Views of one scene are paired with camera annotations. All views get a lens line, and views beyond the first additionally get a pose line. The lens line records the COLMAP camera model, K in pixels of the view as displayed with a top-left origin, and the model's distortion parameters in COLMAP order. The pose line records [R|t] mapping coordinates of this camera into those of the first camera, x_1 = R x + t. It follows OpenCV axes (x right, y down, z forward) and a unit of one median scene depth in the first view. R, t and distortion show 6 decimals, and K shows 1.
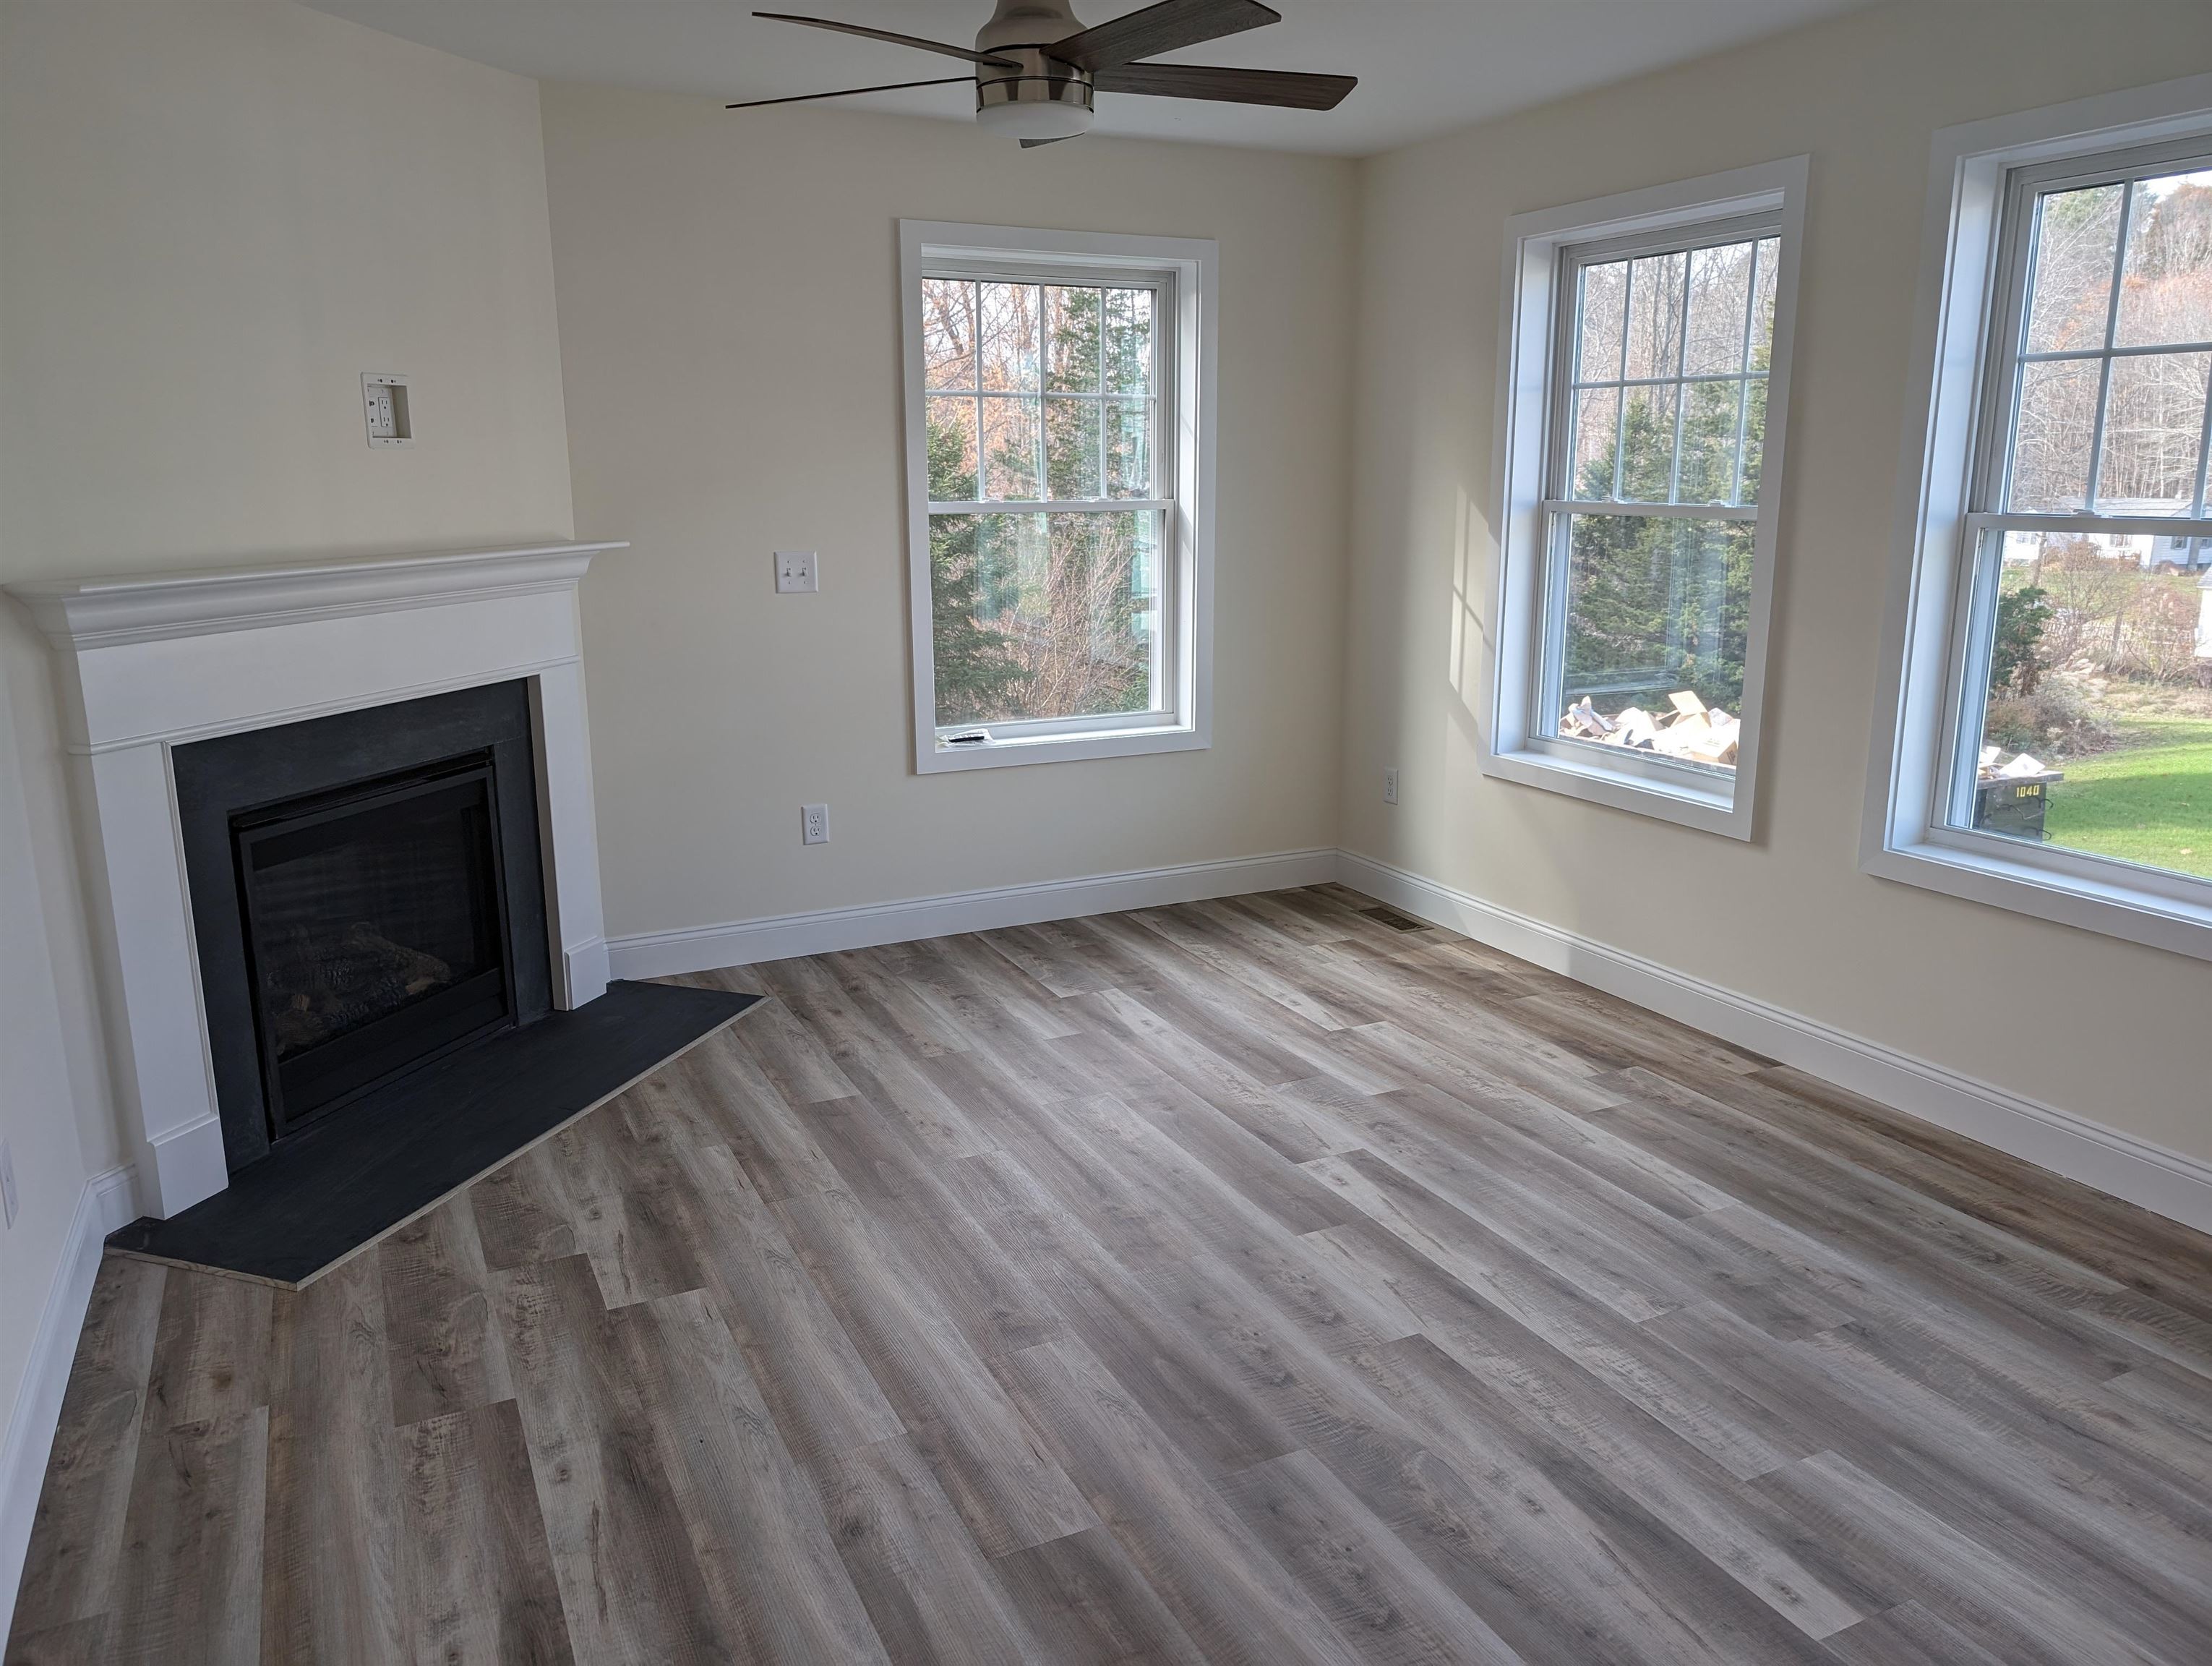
lens RADIAL K [[1582.4, 0, 1124.4], [0, 1582.4, 838.3], [0, 0, 1]] dist [0.042939, -0.038262]
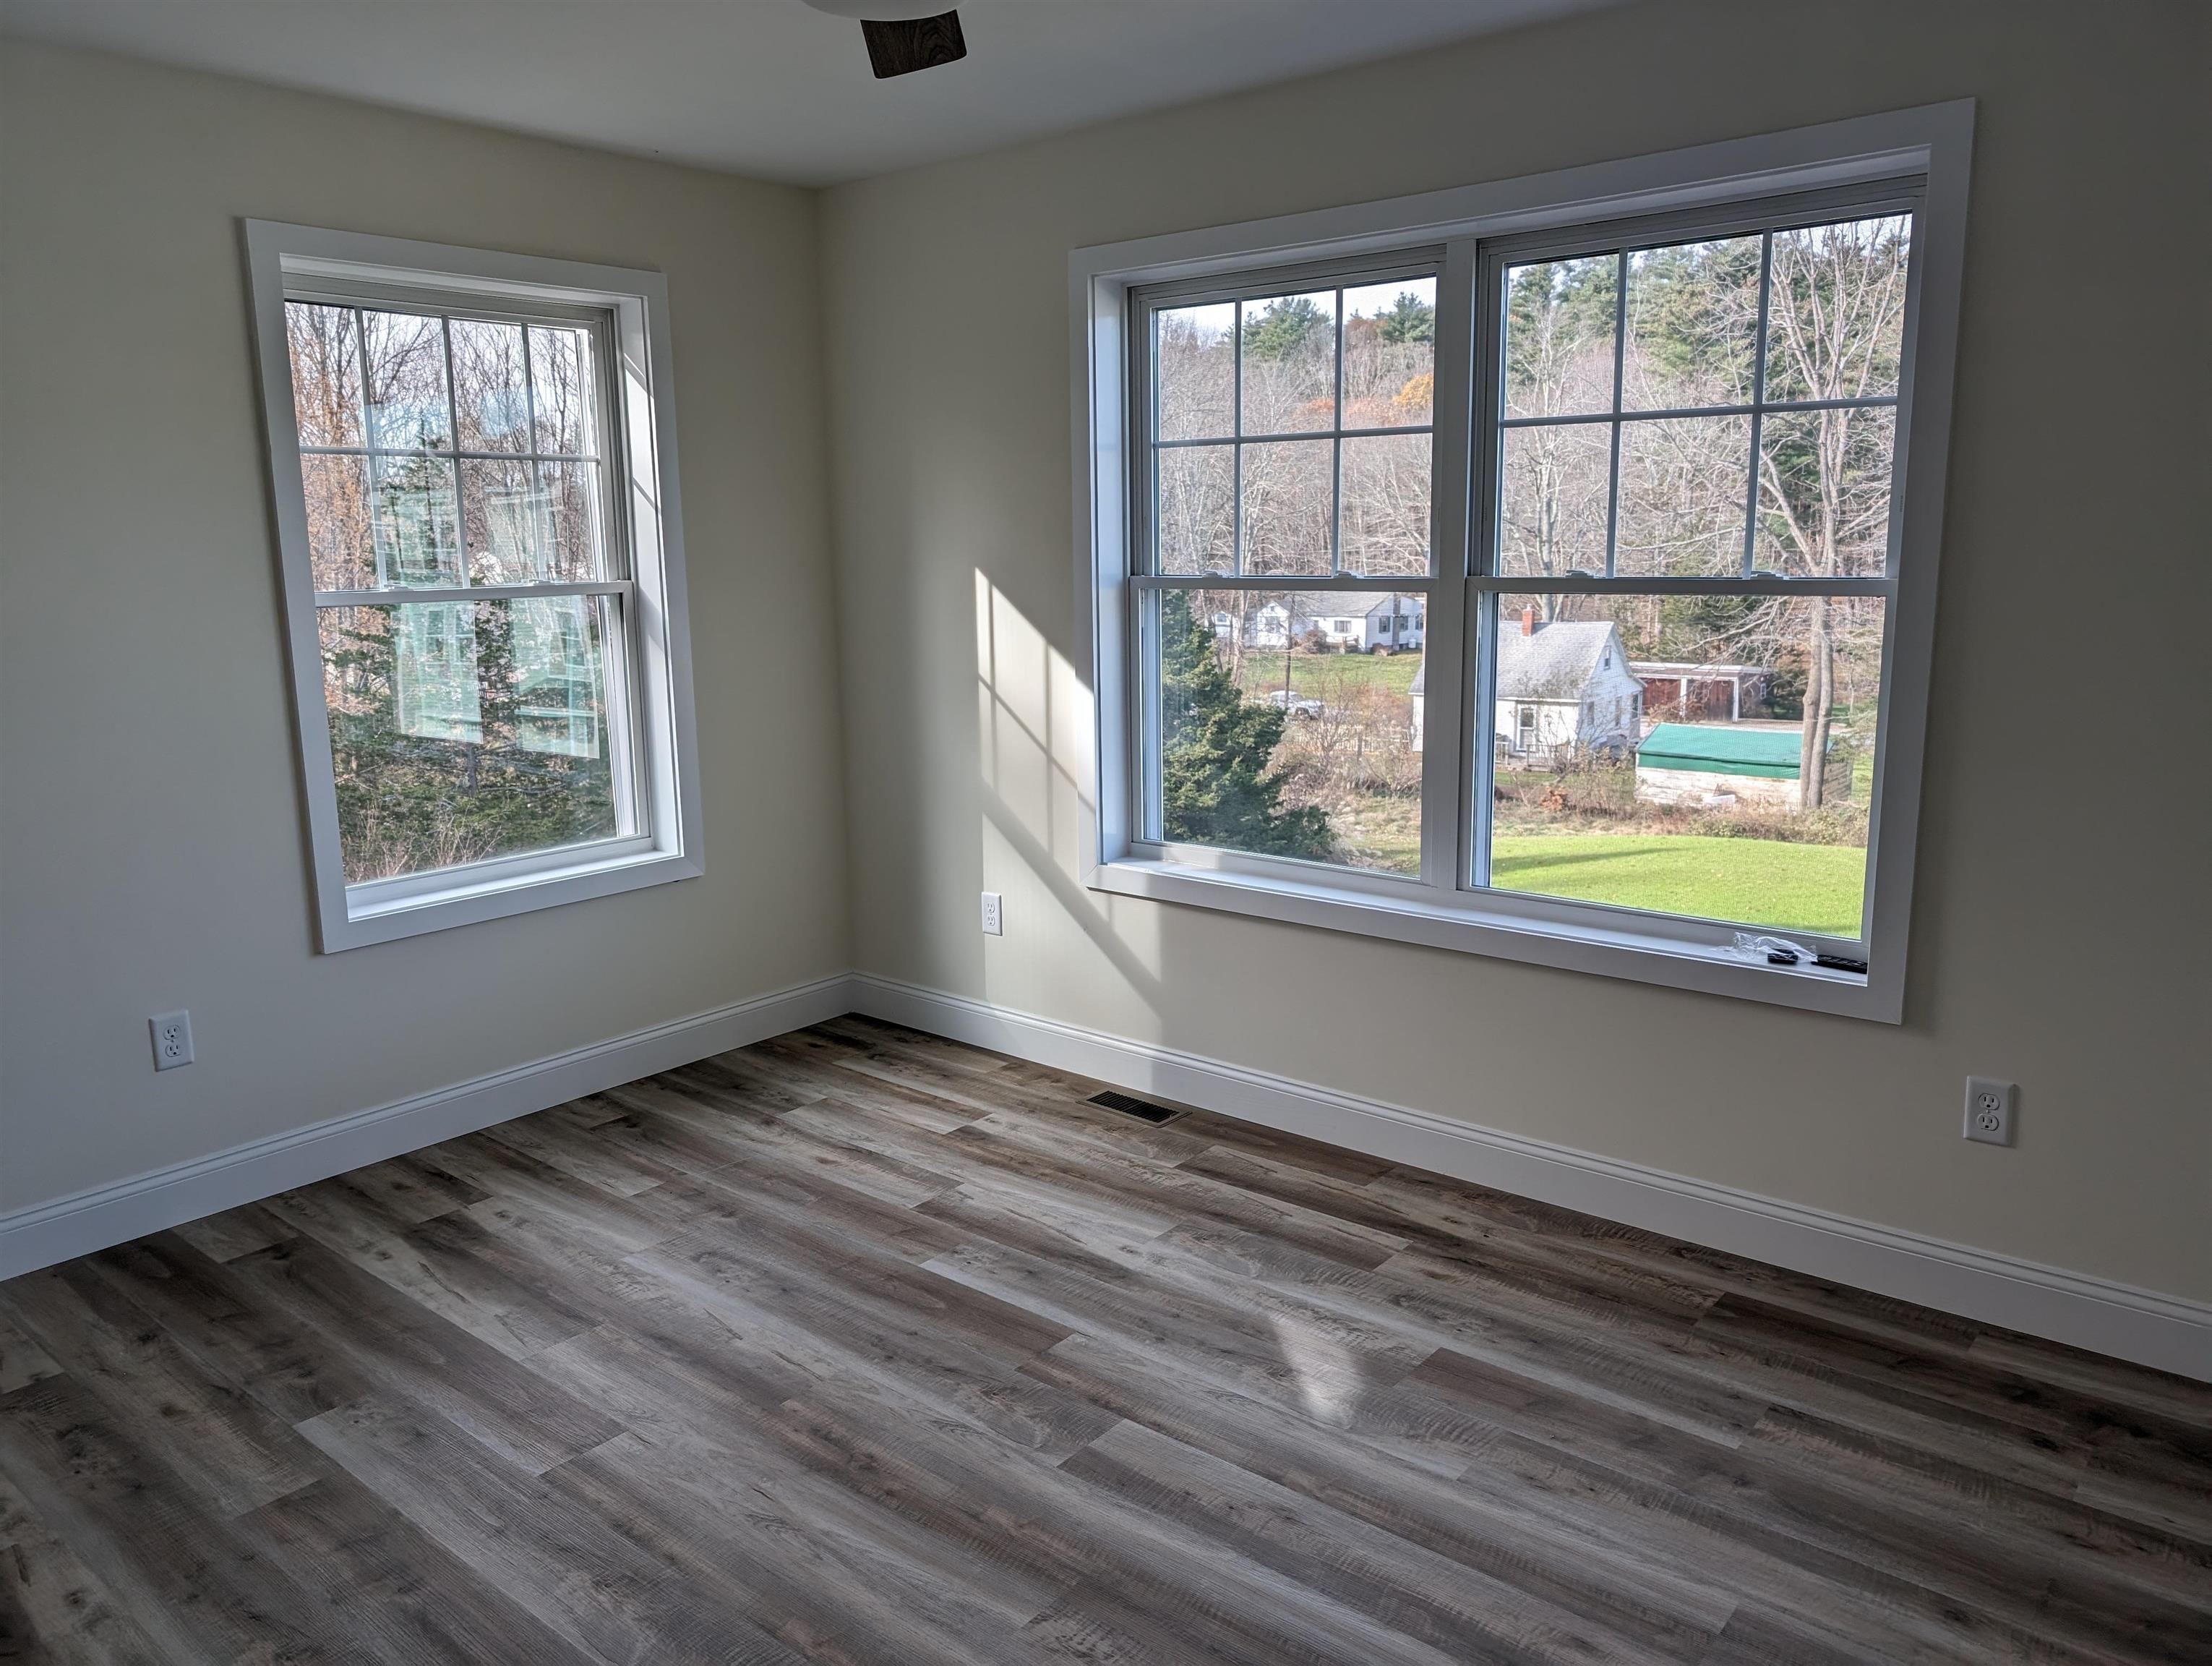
lens RADIAL K [[1582.4, 0, 1085.1], [0, 1582.4, 823.8], [0, 0, 1]] dist [0.042939, -0.038262]
pose [[0.919035, -0.085790, 0.384728, -0.085485], [0.105863, 0.993889, -0.031260, -0.039743], [-0.379695, 0.069457, 0.922501, 0.167247]]
